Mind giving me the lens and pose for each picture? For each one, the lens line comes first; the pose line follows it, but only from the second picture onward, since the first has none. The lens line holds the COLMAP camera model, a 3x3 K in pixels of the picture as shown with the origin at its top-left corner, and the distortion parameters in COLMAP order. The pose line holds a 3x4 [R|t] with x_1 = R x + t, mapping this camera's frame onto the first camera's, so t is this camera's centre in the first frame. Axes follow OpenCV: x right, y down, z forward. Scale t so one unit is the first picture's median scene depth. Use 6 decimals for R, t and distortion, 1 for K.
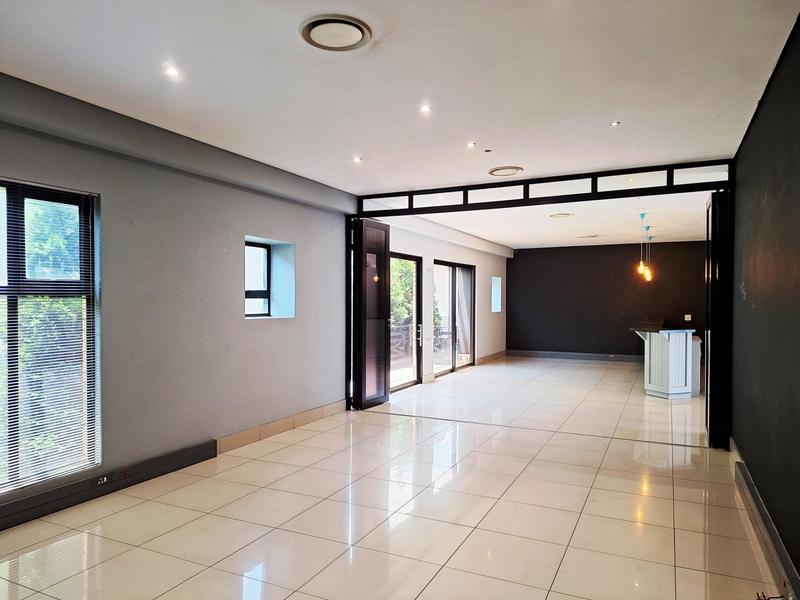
lens RADIAL K [[545.3, 0, 400.0], [0, 545.3, 300.0], [0, 0, 1]] dist [0.054407, -0.001317]
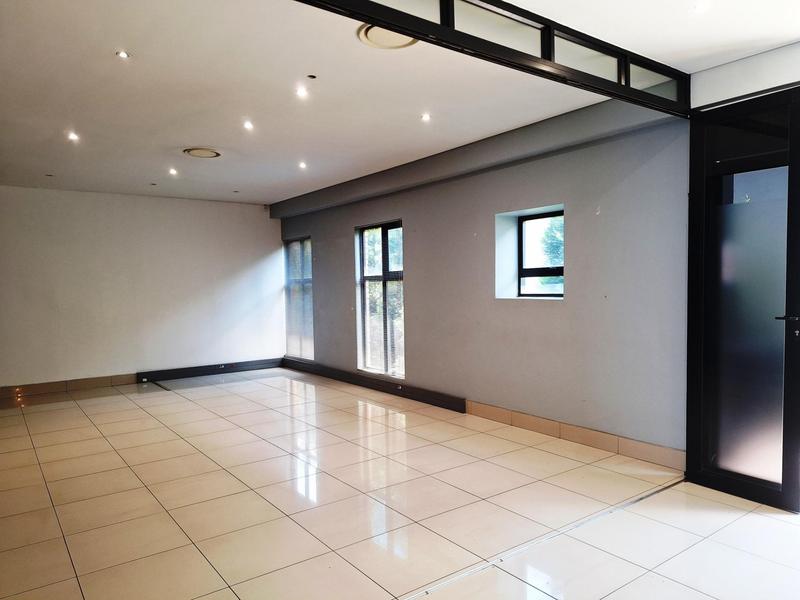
lens RADIAL K [[545.3, 0, 400.0], [0, 545.3, 300.0], [0, 0, 1]] dist [0.054407, -0.001317]
pose [[-0.463748, 0.036869, -0.885200, 0.810836], [0.022240, 0.999303, 0.029970, 0.005621], [0.885688, -0.005788, -0.464245, 1.538253]]
